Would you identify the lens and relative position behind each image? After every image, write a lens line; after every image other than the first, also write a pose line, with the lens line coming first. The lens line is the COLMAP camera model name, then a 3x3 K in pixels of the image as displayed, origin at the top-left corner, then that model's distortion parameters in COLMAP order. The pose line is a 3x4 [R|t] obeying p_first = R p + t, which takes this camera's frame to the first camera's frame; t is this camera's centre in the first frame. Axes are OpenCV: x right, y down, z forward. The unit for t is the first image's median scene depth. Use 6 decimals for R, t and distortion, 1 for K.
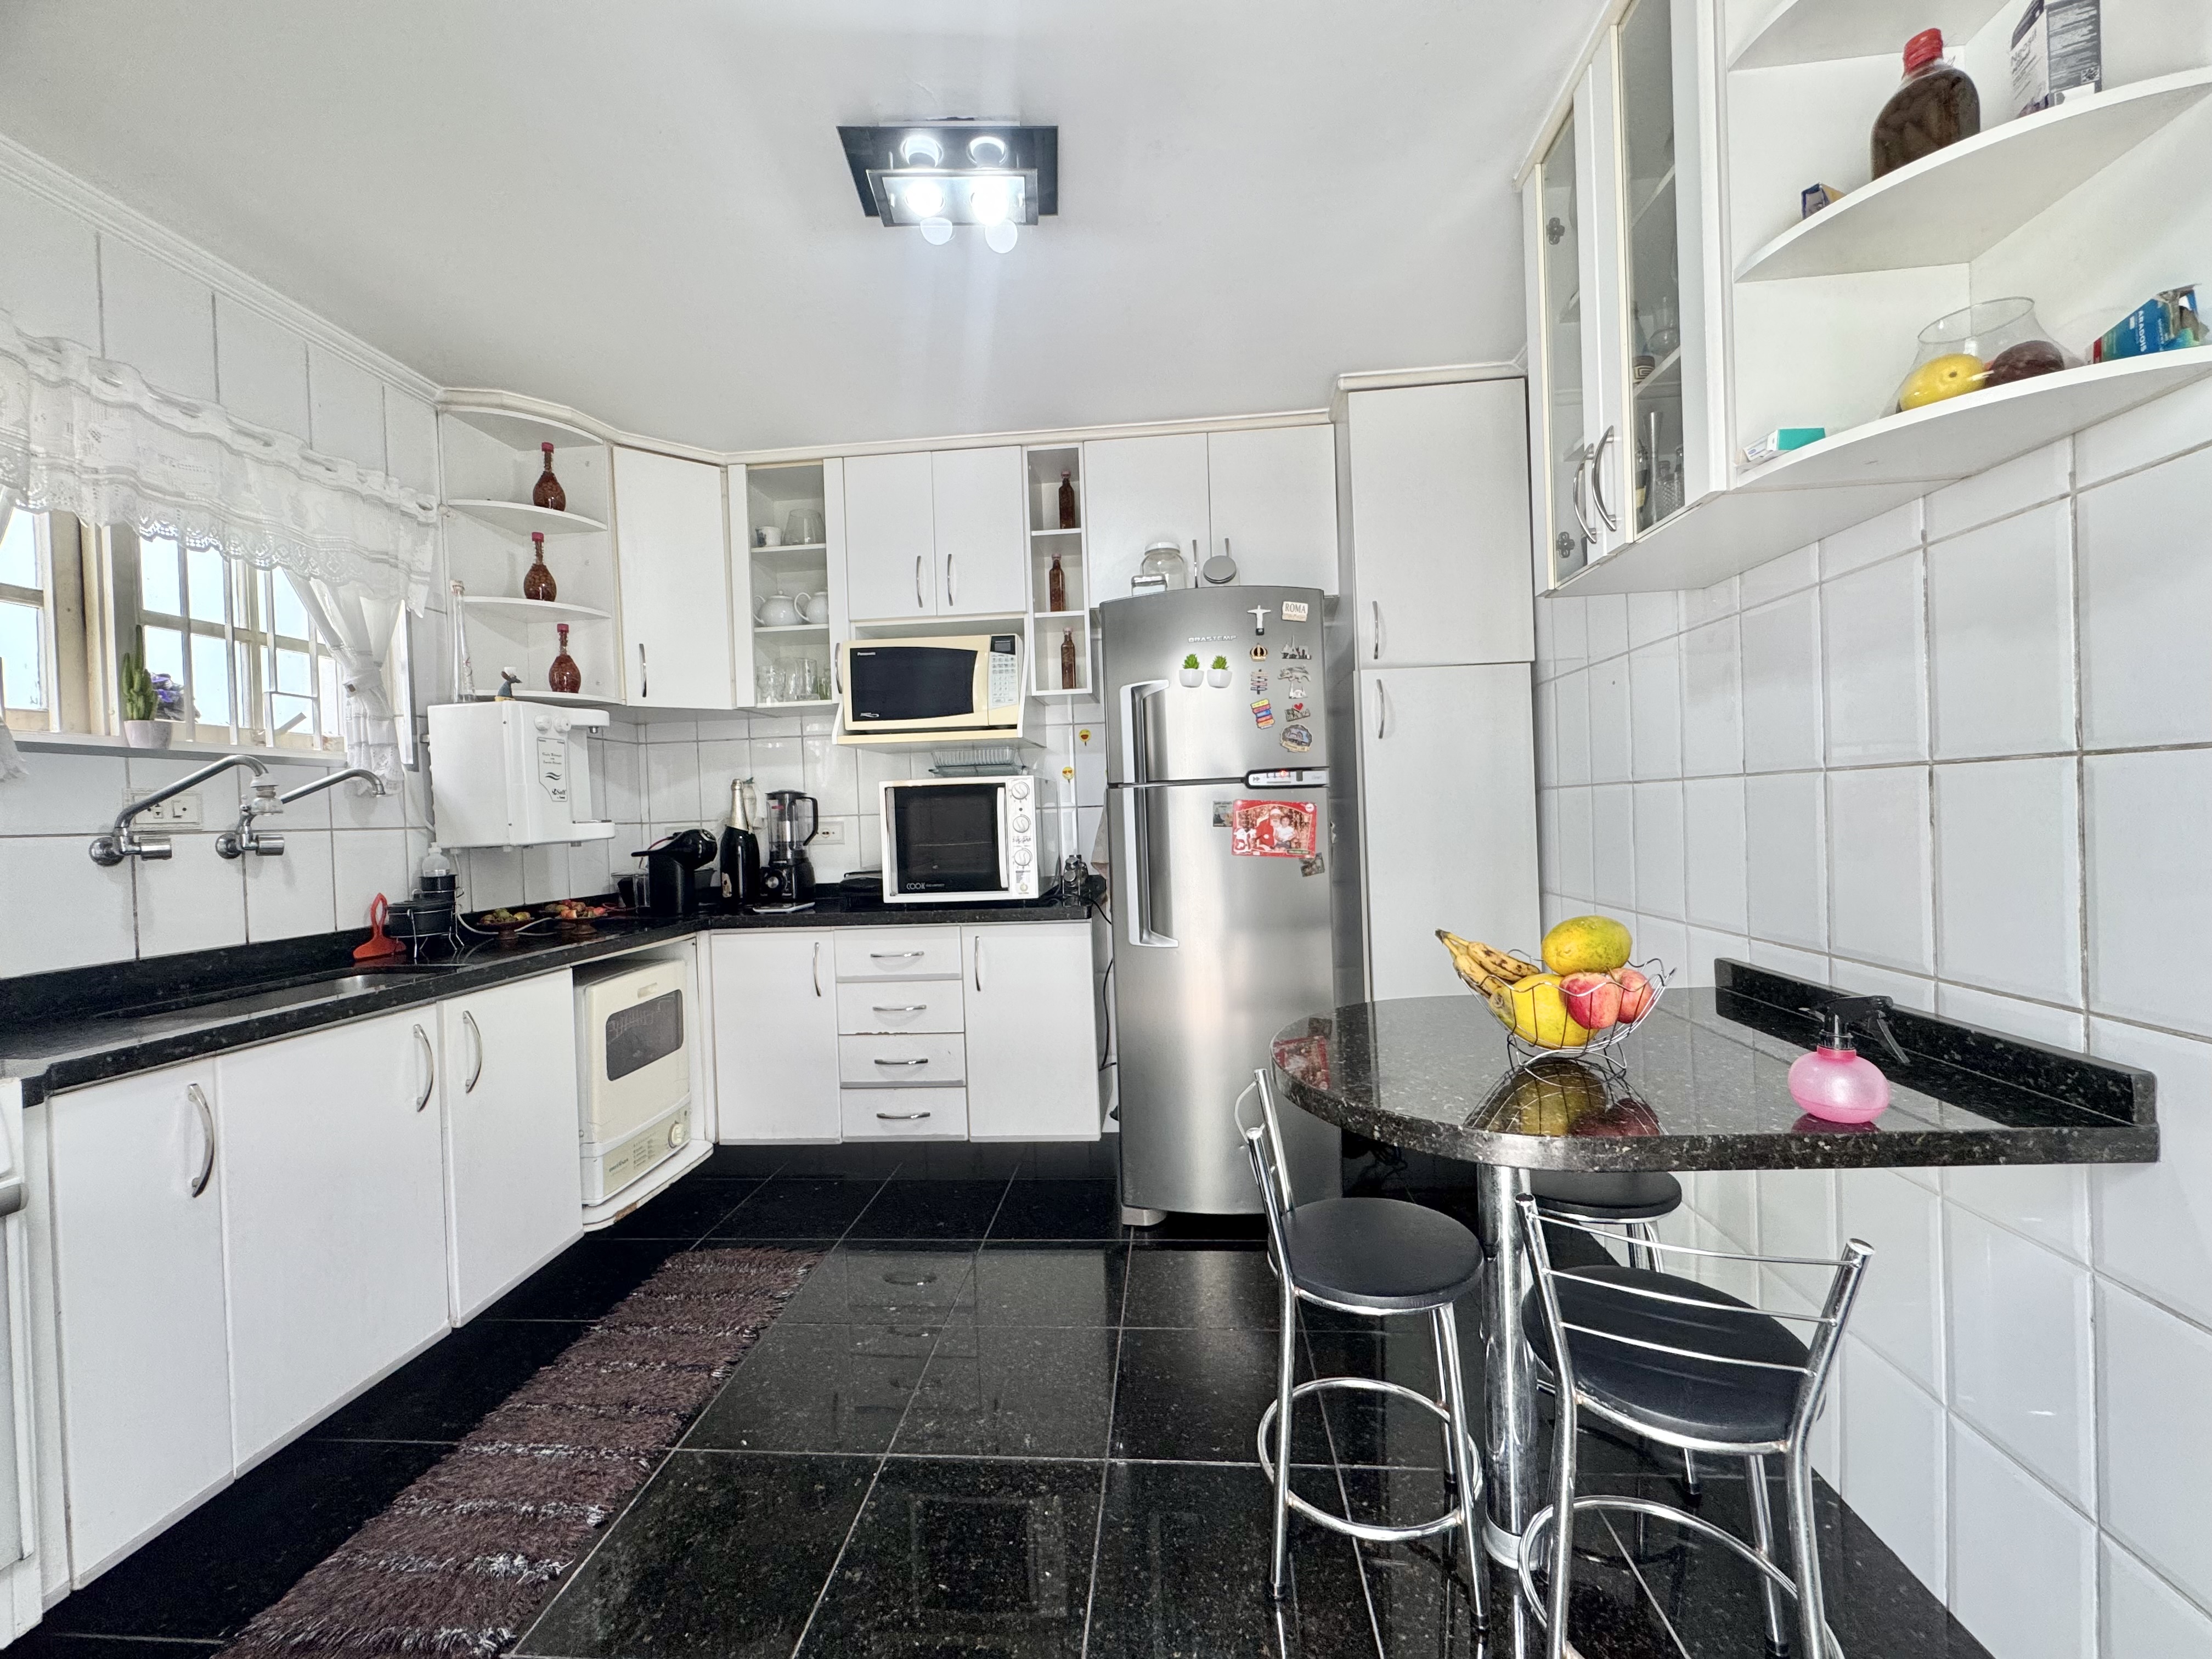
lens RADIAL K [[882.6, 0, 1104.8], [0, 882.6, 826.5], [0, 0, 1]] dist [-0.002859, 0.000574]
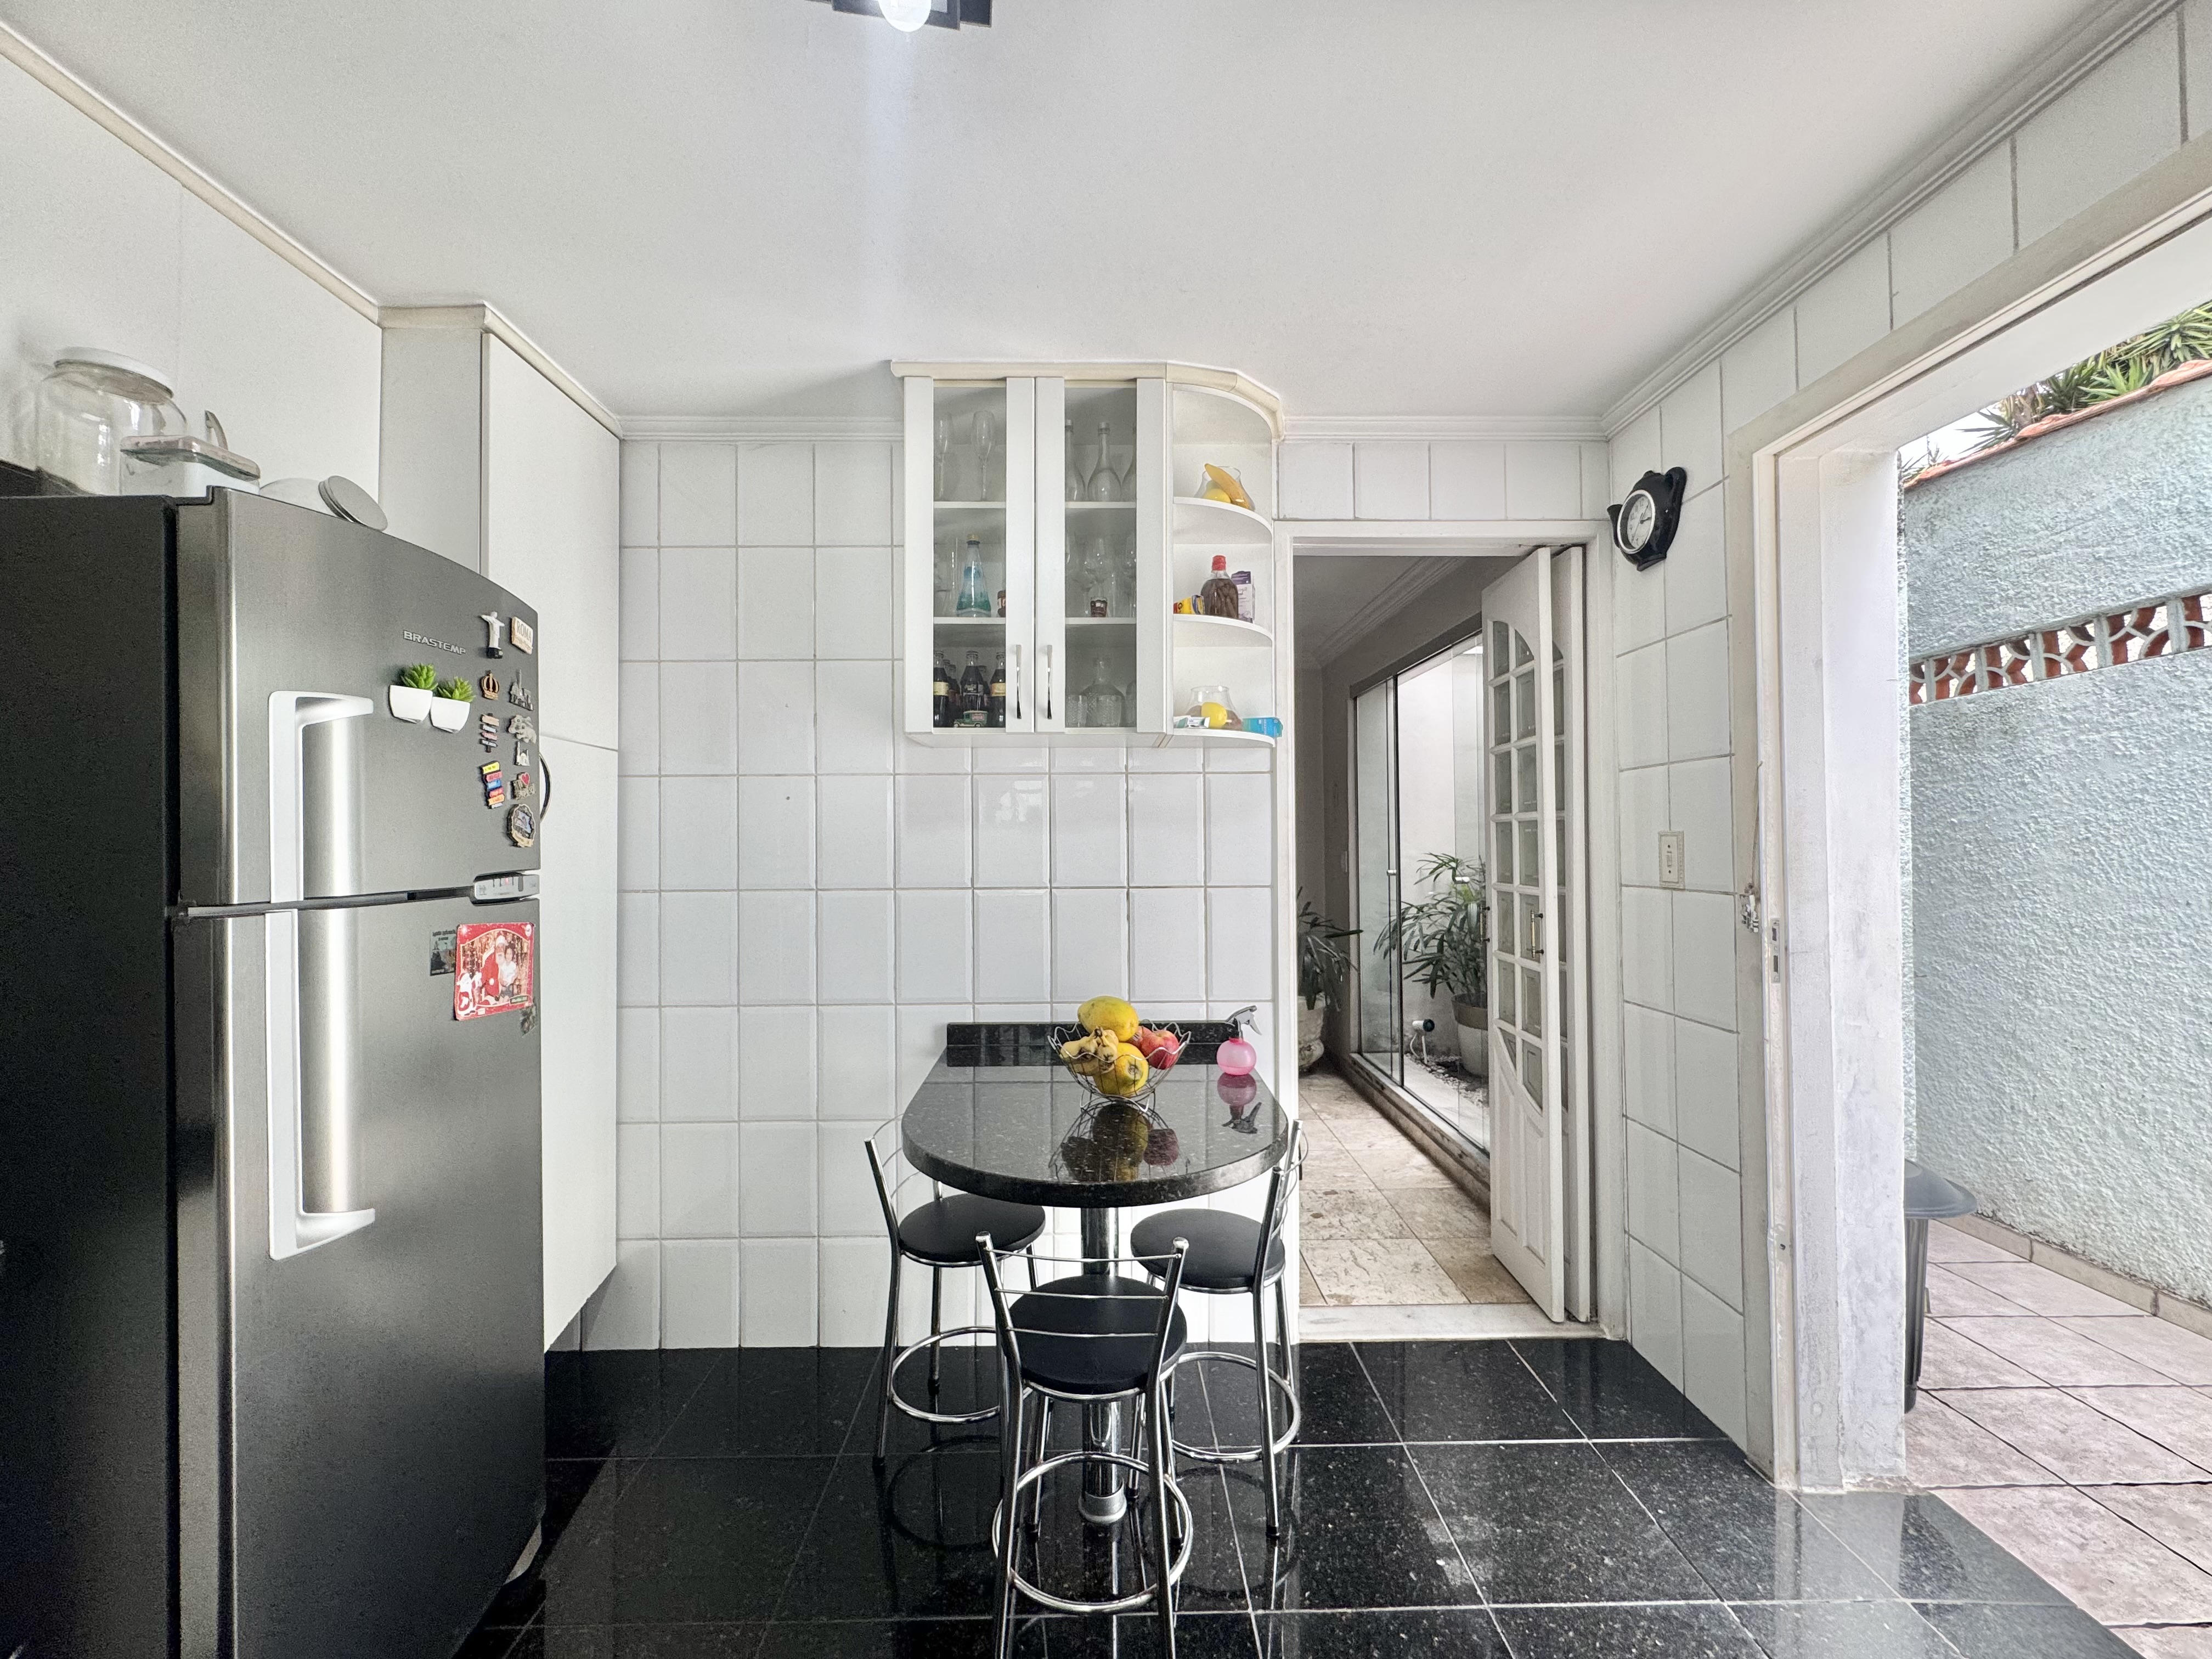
lens RADIAL K [[882.6, 0, 1104.8], [0, 882.6, 826.5], [0, 0, 1]] dist [-0.002859, 0.000574]
pose [[-0.099088, 0.050844, 0.993779, -0.471273], [0.024184, 0.998522, -0.048676, -0.055904], [-0.994785, 0.019210, -0.100171, 0.619469]]
